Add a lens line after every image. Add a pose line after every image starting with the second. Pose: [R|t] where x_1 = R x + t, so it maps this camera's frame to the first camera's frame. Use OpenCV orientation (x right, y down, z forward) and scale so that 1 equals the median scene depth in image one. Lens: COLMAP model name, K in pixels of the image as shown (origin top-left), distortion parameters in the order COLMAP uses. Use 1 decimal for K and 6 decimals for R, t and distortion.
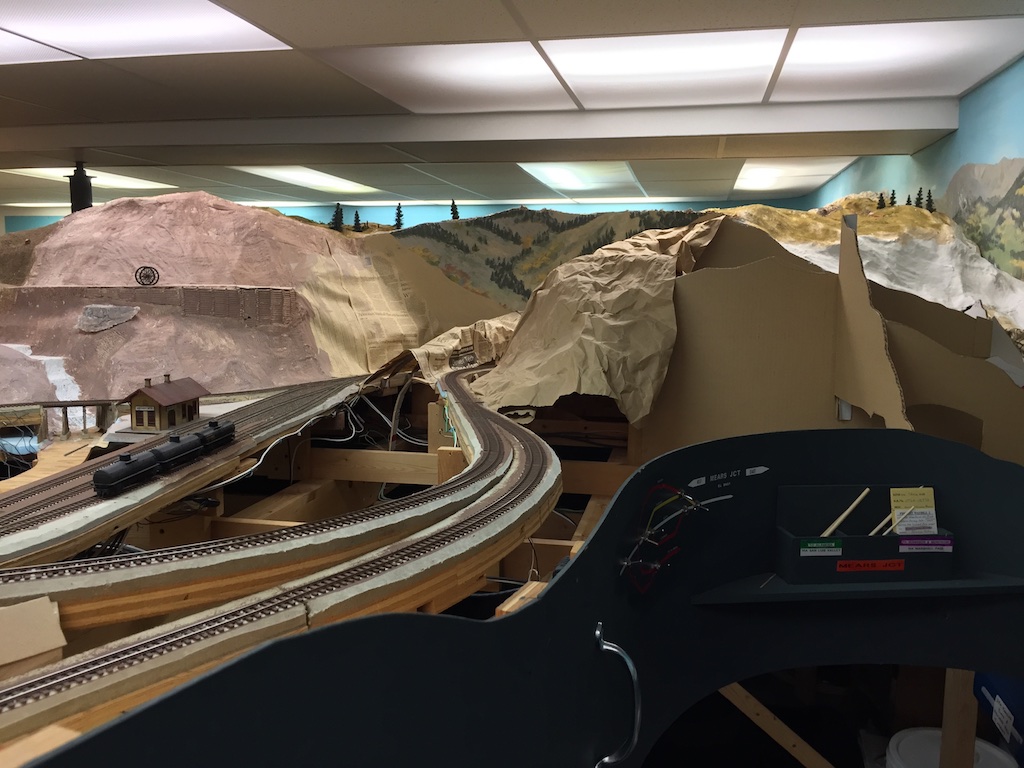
lens RADIAL K [[879.8, 0, 512.0], [0, 879.8, 384.0], [0, 0, 1]] dist [0.083037, -0.126077]
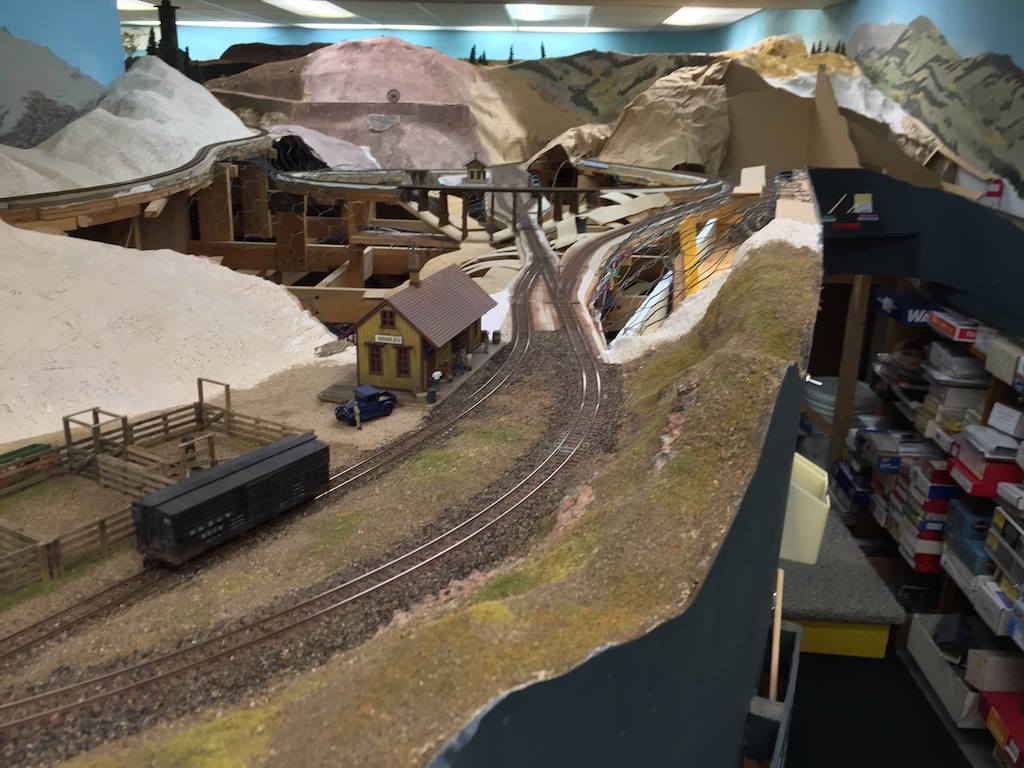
lens RADIAL K [[879.8, 0, 512.0], [0, 879.8, 384.0], [0, 0, 1]] dist [0.083037, -0.126077]
pose [[0.988035, -0.037075, 0.149707, -0.402333], [0.008340, 0.982100, 0.188176, 0.077761], [-0.154003, -0.184676, 0.970658, -0.589441]]
